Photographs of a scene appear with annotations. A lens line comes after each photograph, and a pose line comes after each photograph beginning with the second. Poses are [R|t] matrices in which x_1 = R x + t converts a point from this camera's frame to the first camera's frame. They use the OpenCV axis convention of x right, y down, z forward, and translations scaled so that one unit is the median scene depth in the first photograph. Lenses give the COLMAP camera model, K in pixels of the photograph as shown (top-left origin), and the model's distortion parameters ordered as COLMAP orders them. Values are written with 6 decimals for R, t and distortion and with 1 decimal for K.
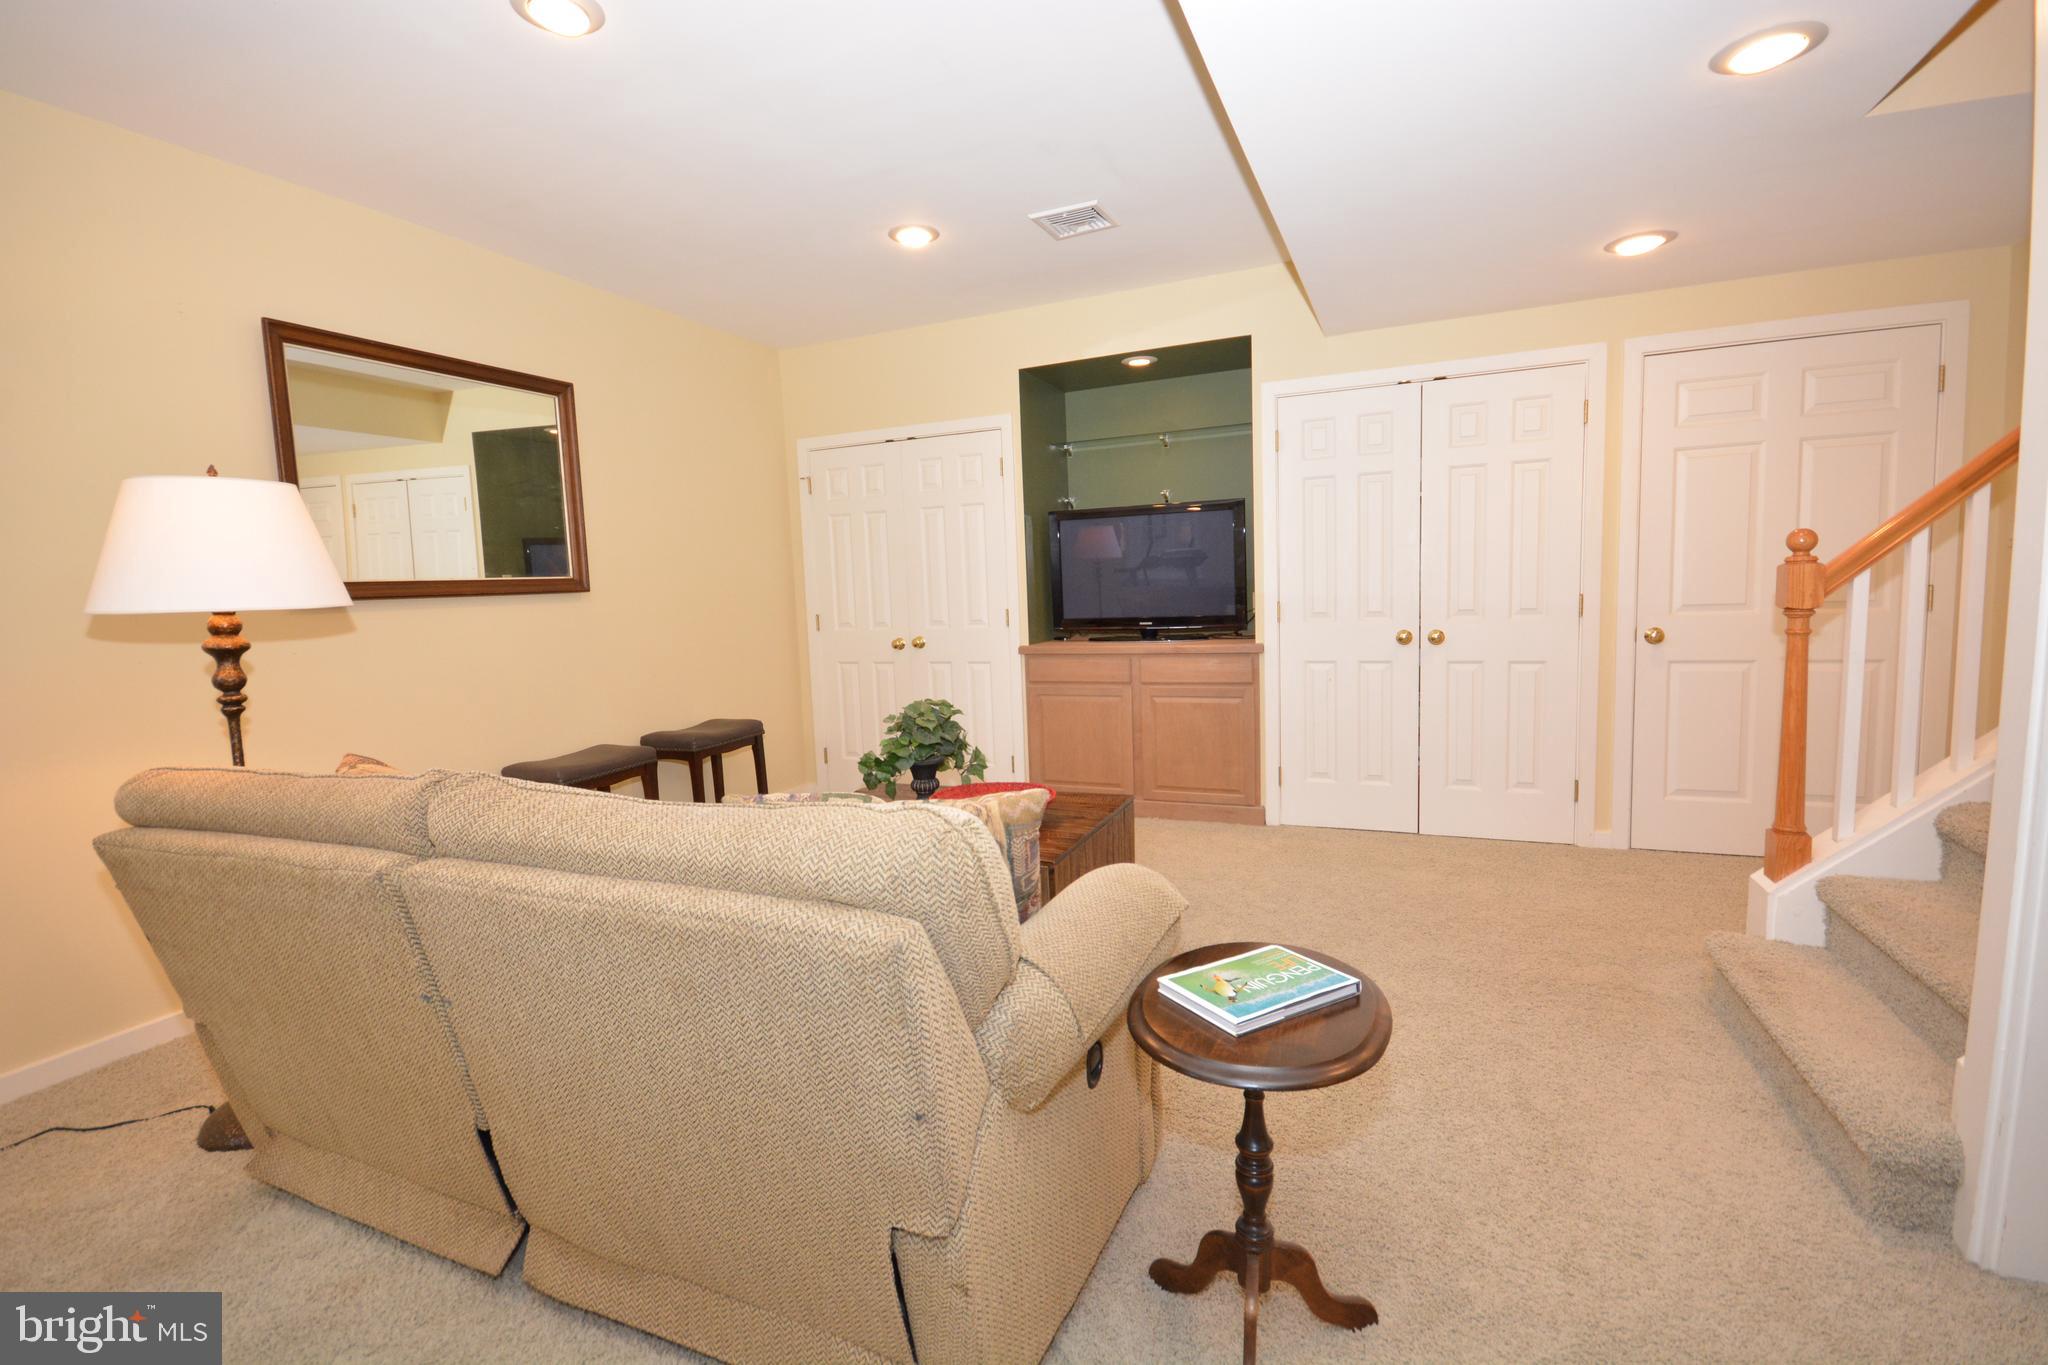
lens RADIAL K [[926.1, 0, 1030.9], [0, 926.1, 700.0], [0, 0, 1]] dist [-0.000970, -0.000290]
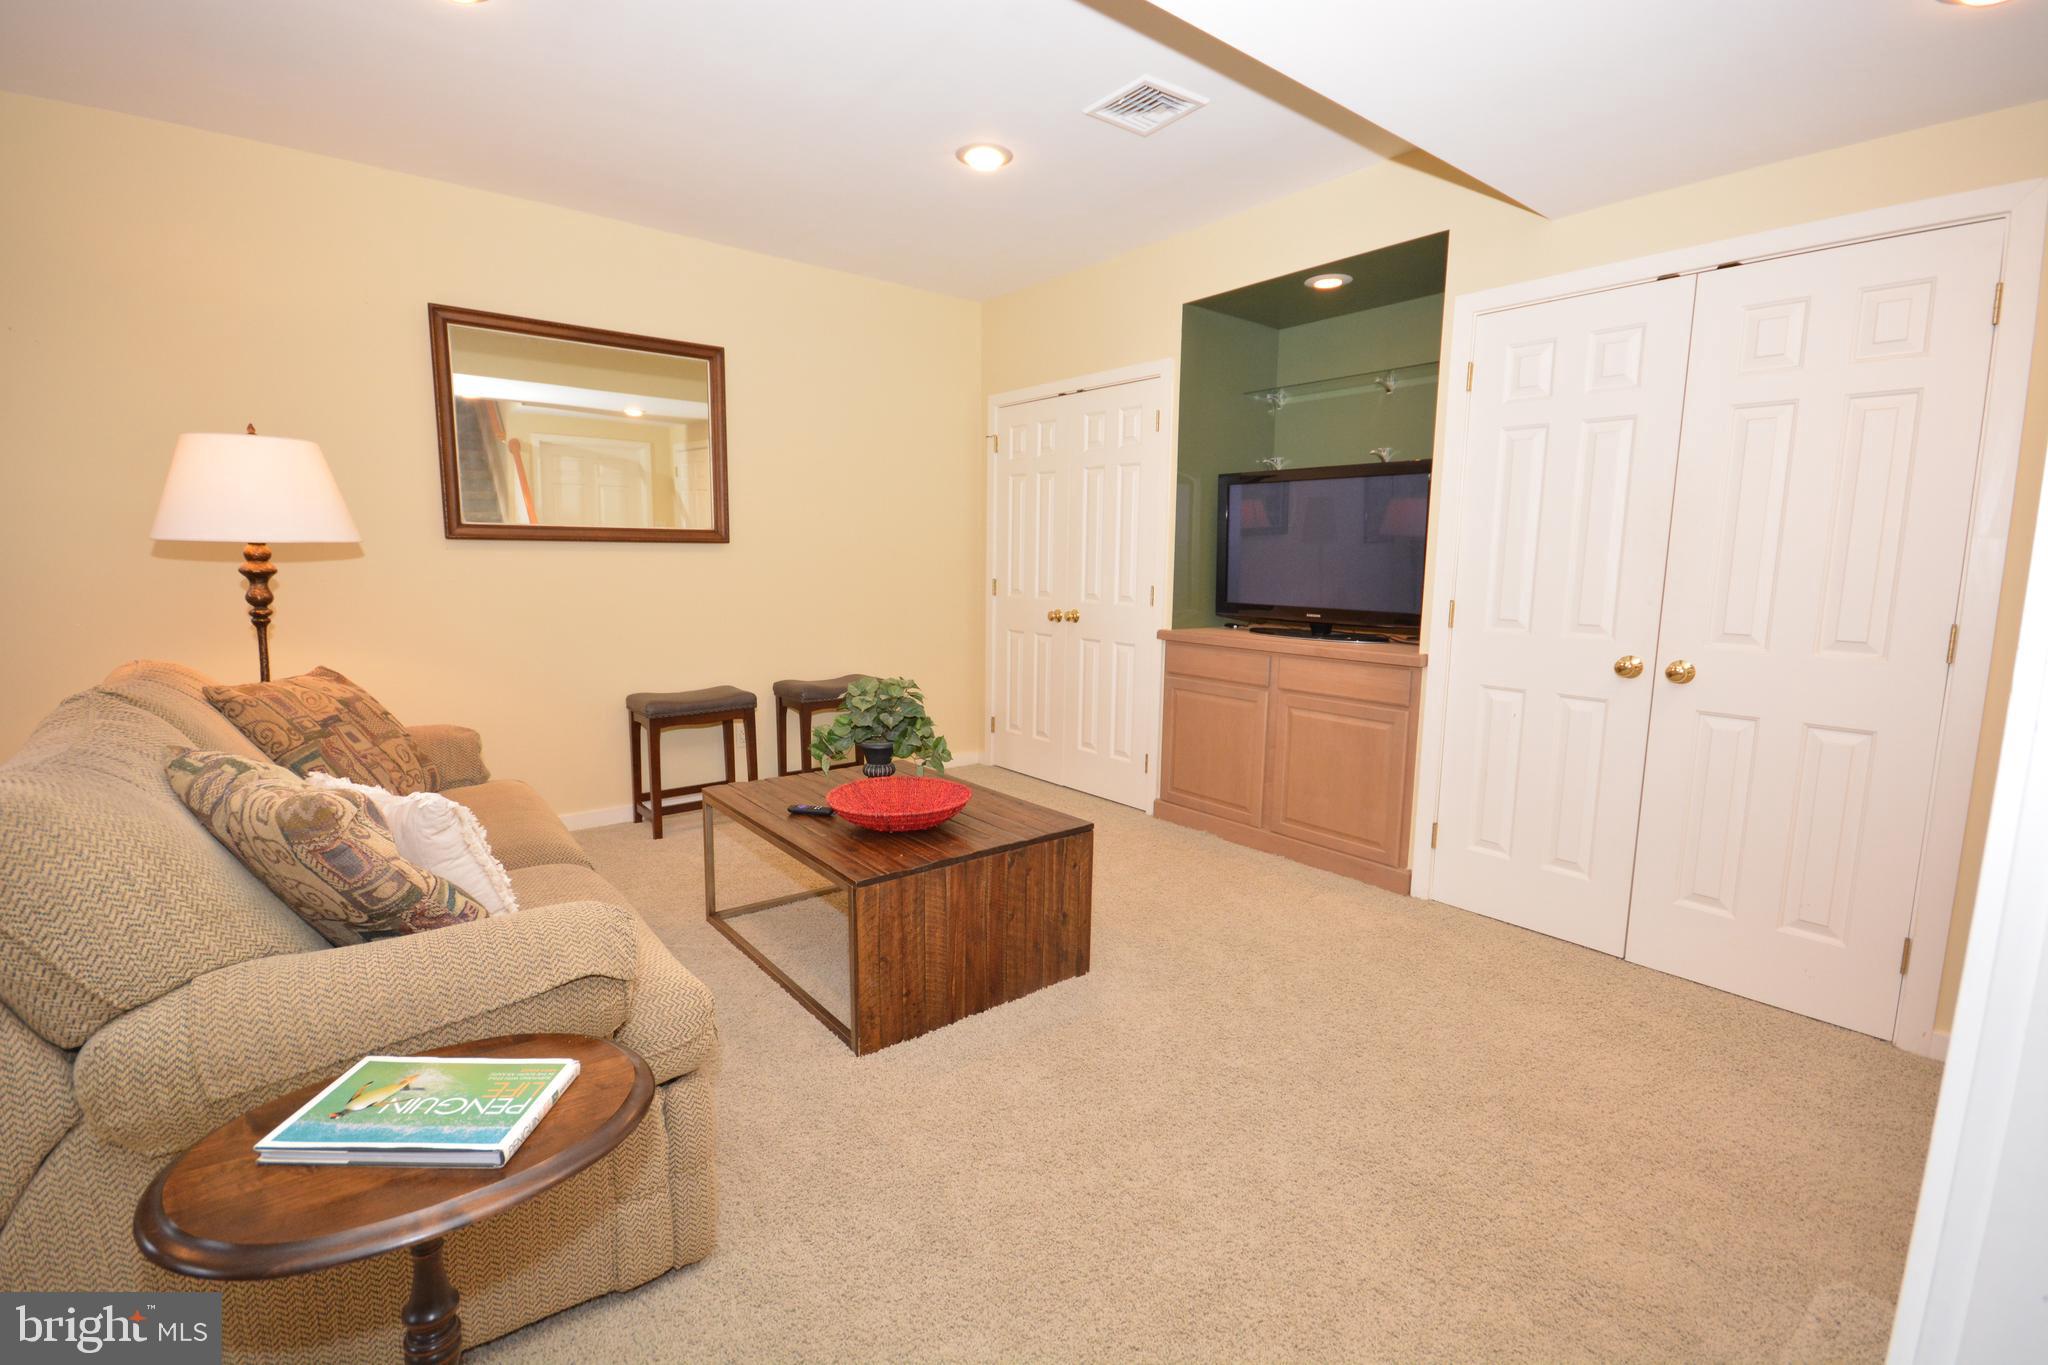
lens RADIAL K [[926.1, 0, 1030.9], [0, 926.1, 700.0], [0, 0, 1]] dist [-0.000970, -0.000290]
pose [[0.872009, 0.124644, -0.473354, 0.327511], [-0.107802, 0.992195, 0.062674, -0.037227], [0.477471, -0.003624, 0.878640, 0.196767]]
